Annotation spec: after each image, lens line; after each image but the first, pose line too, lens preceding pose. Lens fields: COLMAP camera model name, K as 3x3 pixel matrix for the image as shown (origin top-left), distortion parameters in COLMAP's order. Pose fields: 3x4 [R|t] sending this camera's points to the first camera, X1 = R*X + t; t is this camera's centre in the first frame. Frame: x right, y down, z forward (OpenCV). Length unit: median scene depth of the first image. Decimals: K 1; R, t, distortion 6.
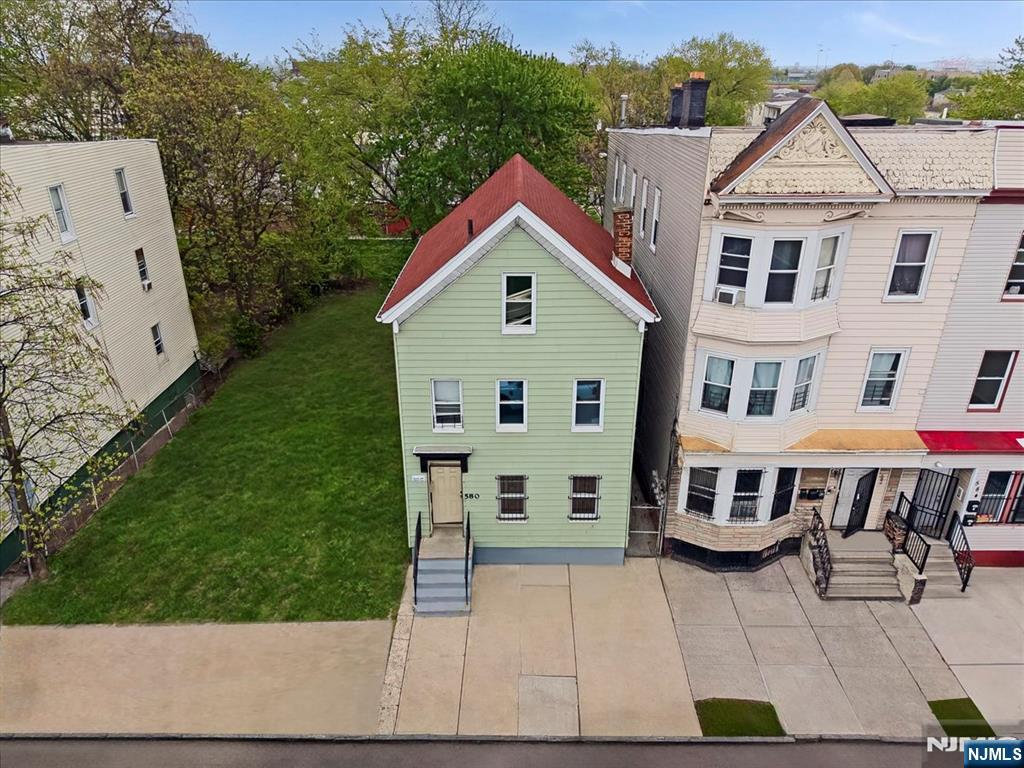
lens RADIAL K [[678.2, 0, 506.2], [0, 678.2, 378.7], [0, 0, 1]] dist [0.046005, -0.048535]
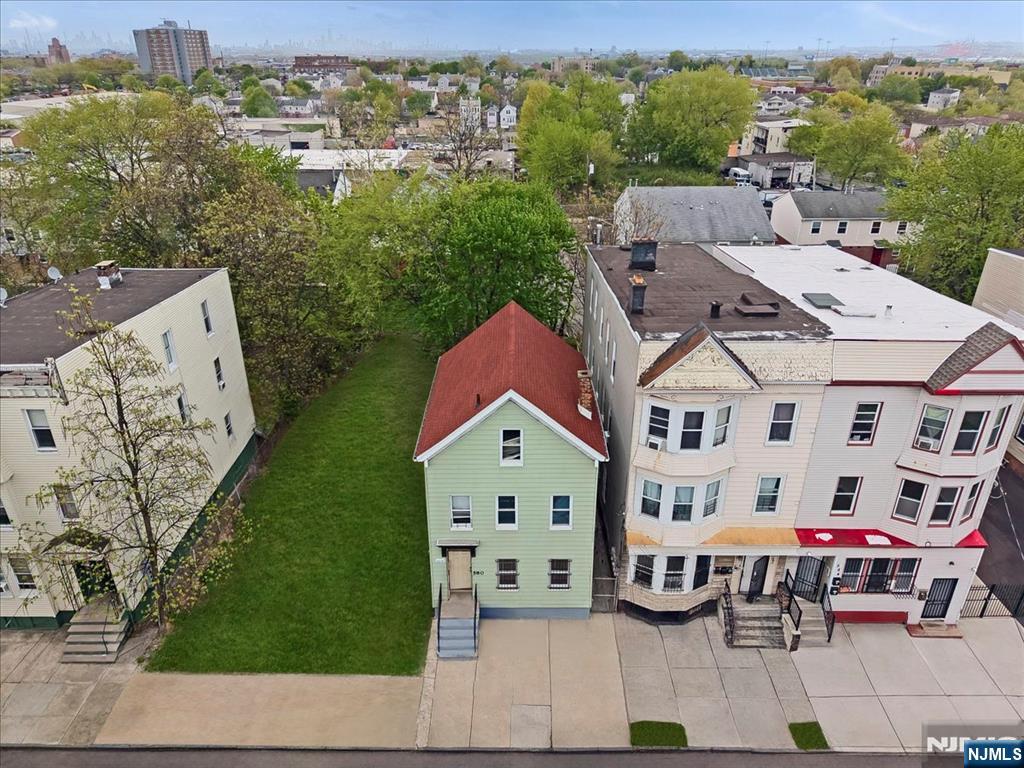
lens RADIAL K [[678.2, 0, 506.2], [0, 678.2, 378.7], [0, 0, 1]] dist [0.046005, -0.048535]
pose [[0.999998, -0.000416, -0.002038, 0.009634], [0.000458, 0.999786, 0.020691, -0.263946], [0.002029, -0.020692, 0.999784, -0.401821]]
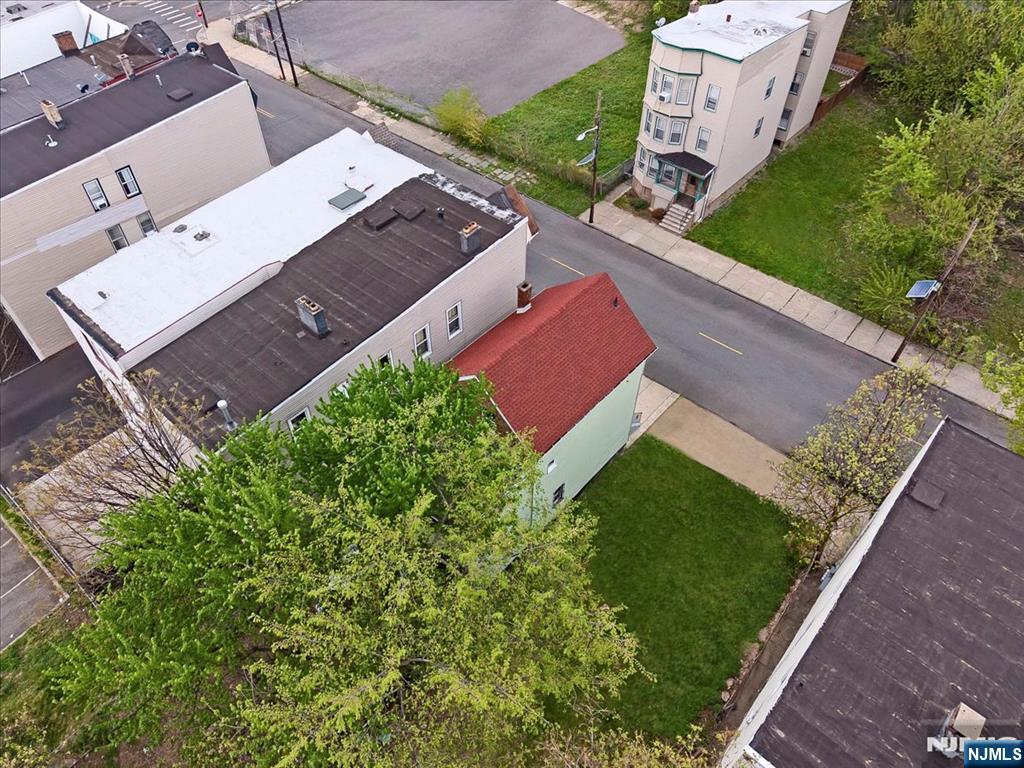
lens RADIAL K [[678.2, 0, 506.2], [0, 678.2, 378.7], [0, 0, 1]] dist [0.046005, -0.048535]
pose [[-0.751992, -0.480286, 0.451479, -0.698923], [0.274341, 0.394744, 0.876878, -1.709109], [-0.599371, 0.783264, -0.165082, 1.505827]]
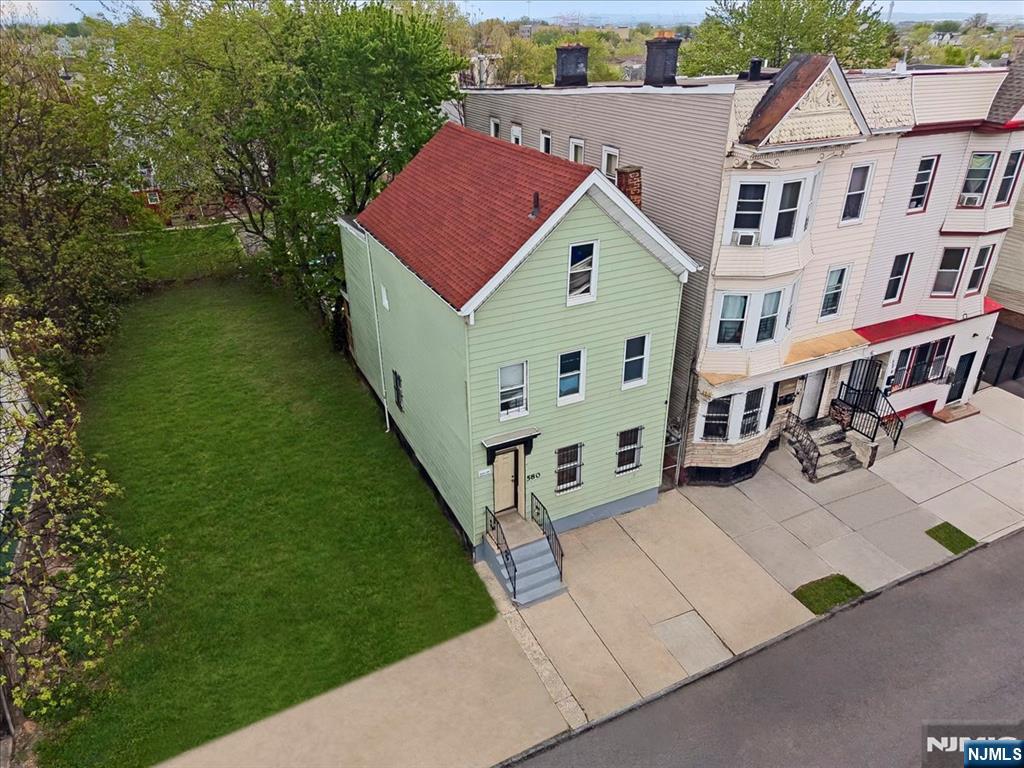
lens RADIAL K [[678.2, 0, 506.2], [0, 678.2, 378.7], [0, 0, 1]] dist [0.046005, -0.048535]
pose [[0.901141, -0.205893, 0.381514, -0.450661], [0.185896, 0.978530, 0.088999, -0.062916], [-0.391647, -0.009279, 0.920069, 0.118165]]
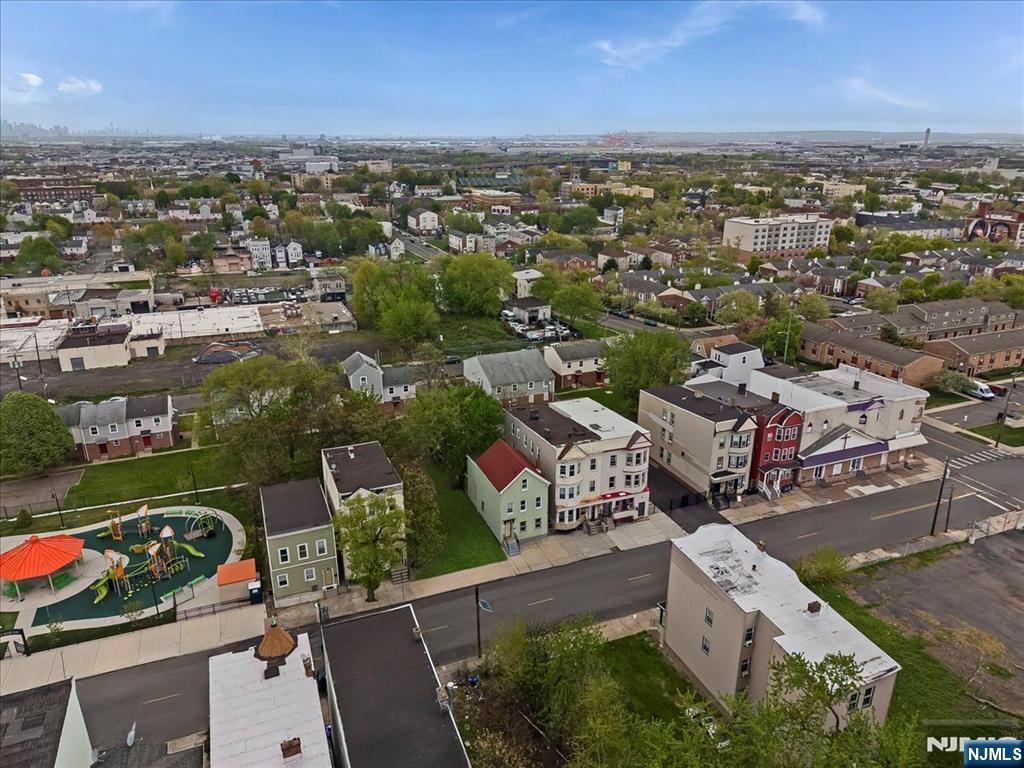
lens RADIAL K [[678.2, 0, 506.2], [0, 678.2, 378.7], [0, 0, 1]] dist [0.046005, -0.048535]
pose [[0.927726, -0.118917, 0.353813, -1.600756], [0.151708, 0.986197, -0.066329, -0.514808], [-0.341042, 0.115211, 0.932961, -3.309353]]
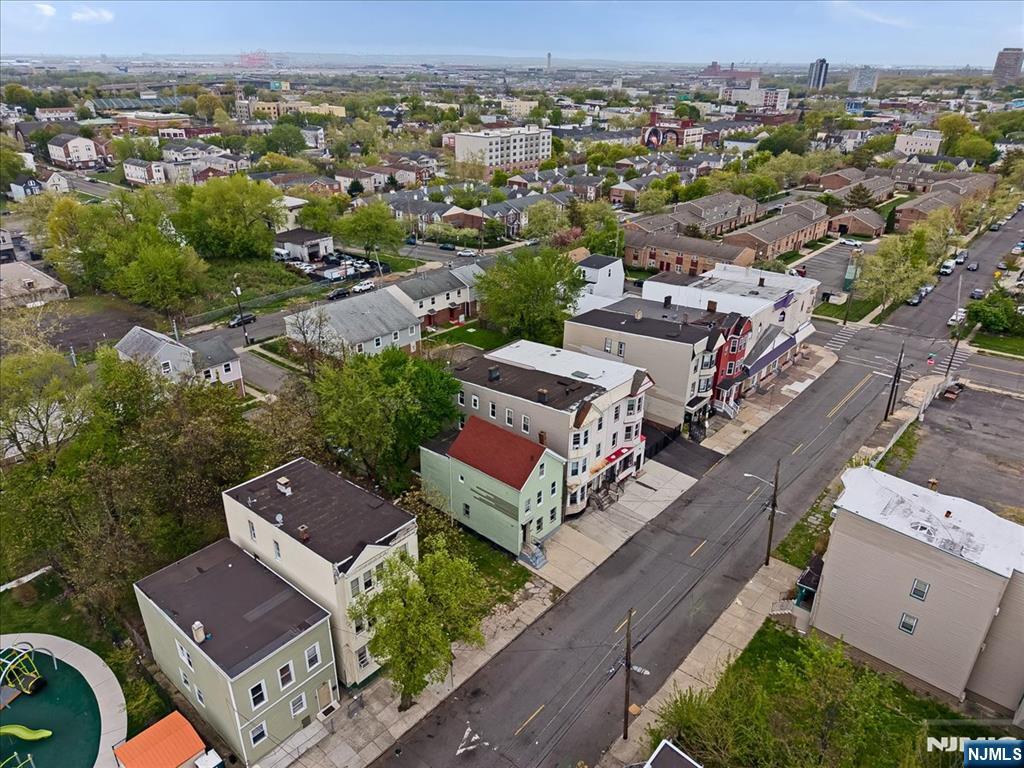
lens RADIAL K [[678.2, 0, 506.2], [0, 678.2, 378.7], [0, 0, 1]] dist [0.046005, -0.048535]
pose [[0.660999, -0.306103, 0.685114, -2.212616], [0.301871, 0.944350, 0.130681, -1.004059], [-0.686989, 0.120436, 0.716618, -1.372406]]
